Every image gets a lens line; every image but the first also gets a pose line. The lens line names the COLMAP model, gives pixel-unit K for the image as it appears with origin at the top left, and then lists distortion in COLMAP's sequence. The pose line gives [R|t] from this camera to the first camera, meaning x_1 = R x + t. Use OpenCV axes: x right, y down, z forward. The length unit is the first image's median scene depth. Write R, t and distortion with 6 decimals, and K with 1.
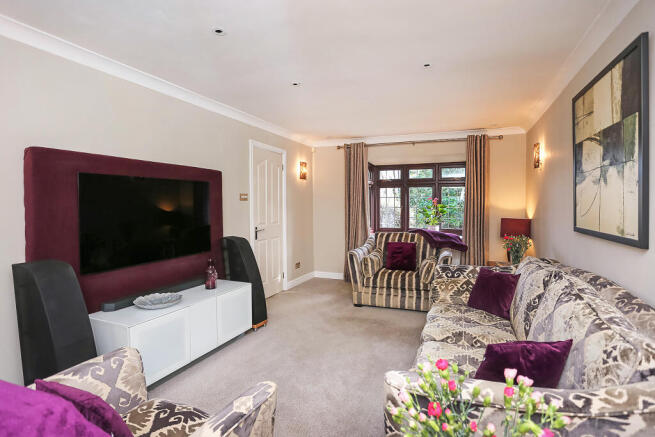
lens RADIAL K [[337.5, 0, 335.3], [0, 337.5, 210.4], [0, 0, 1]] dist [-0.045821, 0.037187]
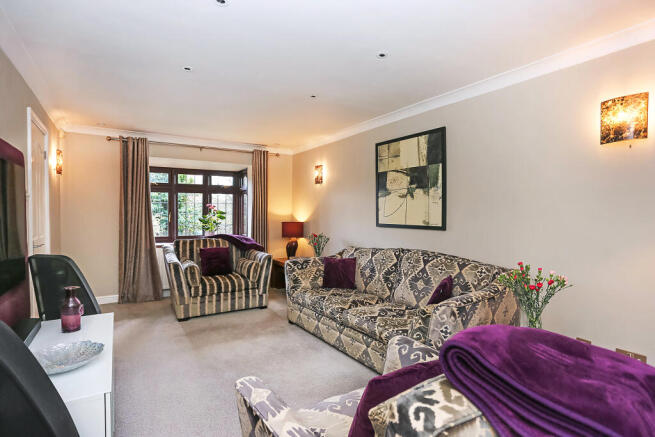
lens RADIAL K [[346.2, 0, 339.4], [0, 346.2, 217.8], [0, 0, 1]] dist [-0.004168, -0.000635]
pose [[0.590395, -0.011002, 0.807040, -0.462262], [0.013956, 0.999897, 0.003421, 0.007835], [-0.806994, 0.009243, 0.590487, 0.104401]]
